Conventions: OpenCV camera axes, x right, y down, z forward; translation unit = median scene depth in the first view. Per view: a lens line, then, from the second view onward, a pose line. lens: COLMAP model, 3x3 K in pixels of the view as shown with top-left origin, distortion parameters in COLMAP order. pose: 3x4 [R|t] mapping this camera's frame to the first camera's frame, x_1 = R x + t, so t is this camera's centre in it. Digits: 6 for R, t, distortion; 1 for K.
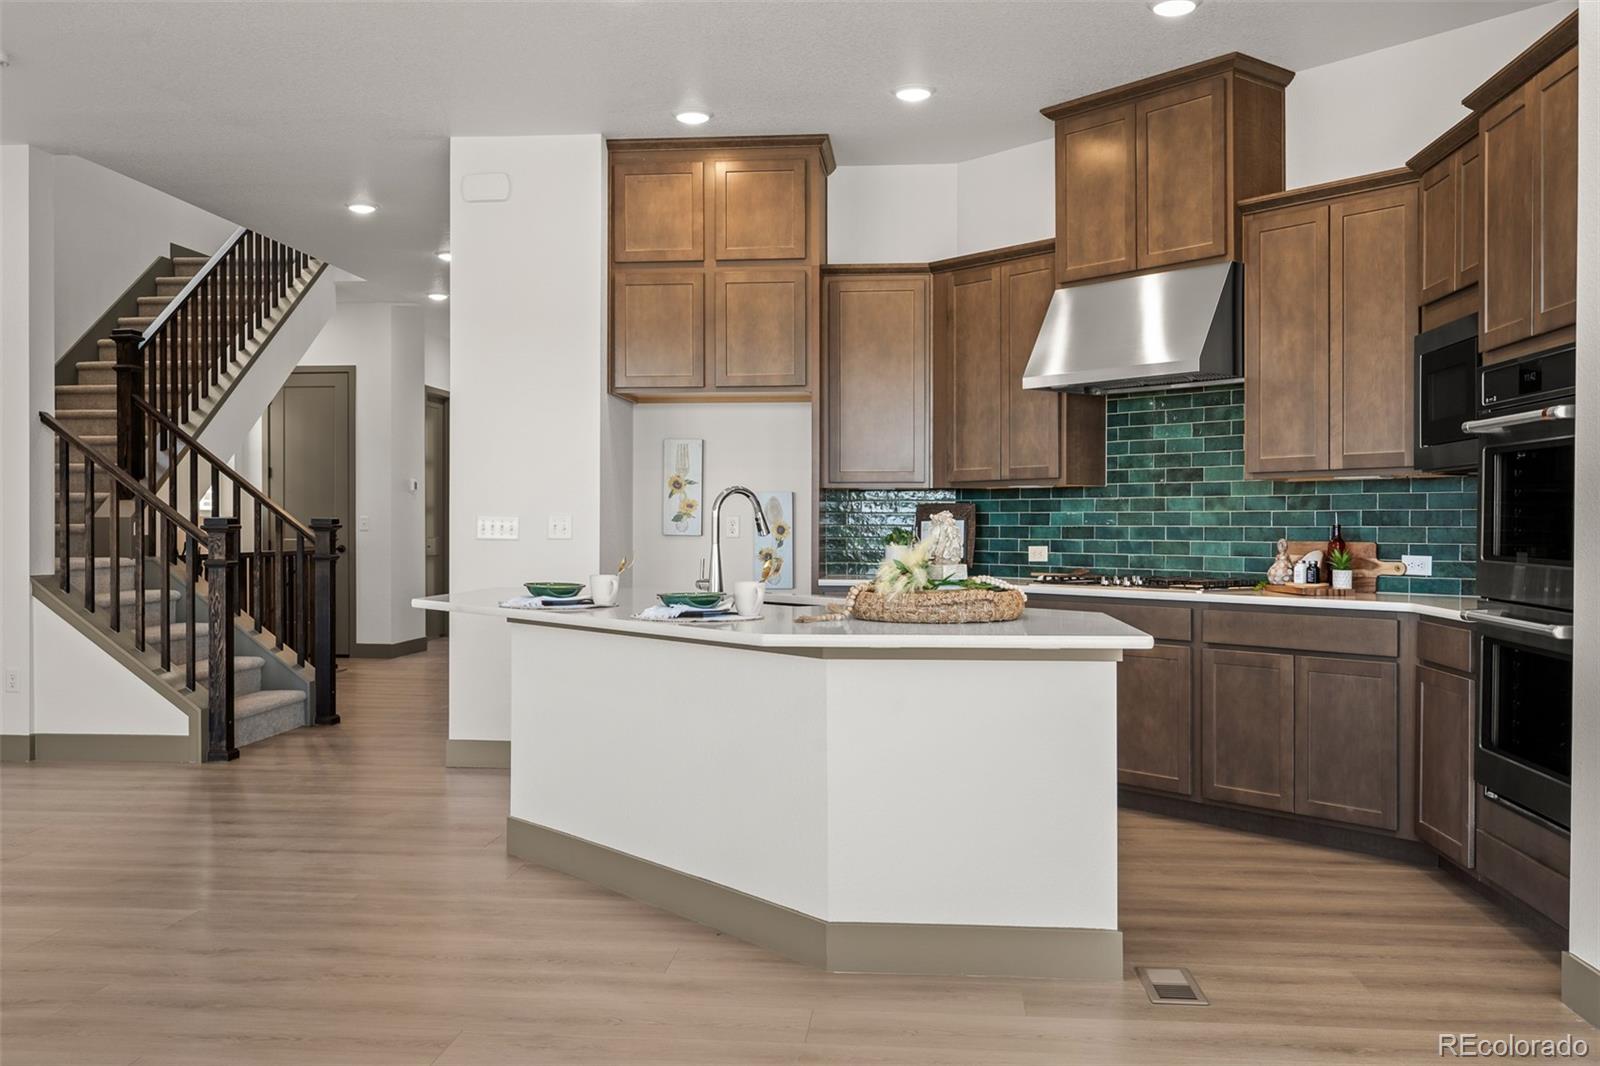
lens RADIAL K [[1413.5, 0, 799.0], [0, 1413.5, 533.1], [0, 0, 1]] dist [0.001414, 0.000430]
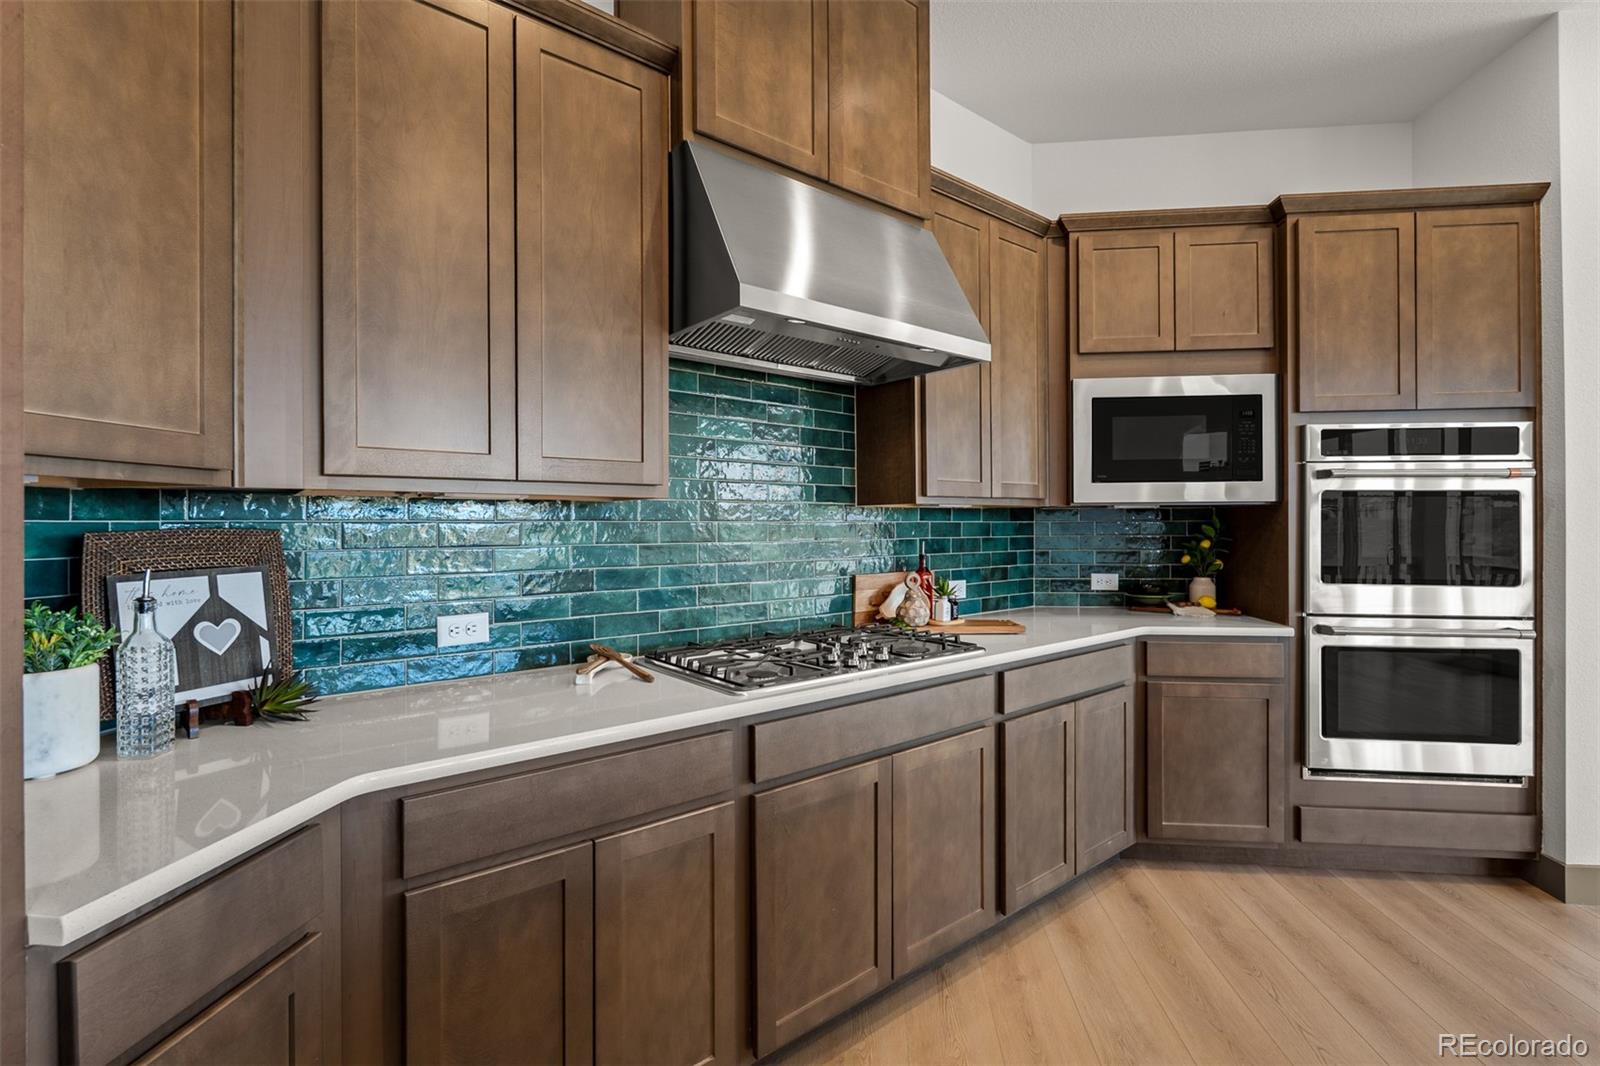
lens RADIAL K [[722.6, 0, 802.5], [0, 722.6, 523.5], [0, 0, 1]] dist [-0.002123, -0.000346]
pose [[0.010819, -0.001009, 0.999941, -0.097950], [0.007638, 0.999970, 0.000927, -0.025353], [-0.999912, 0.007627, 0.010827, 0.985495]]
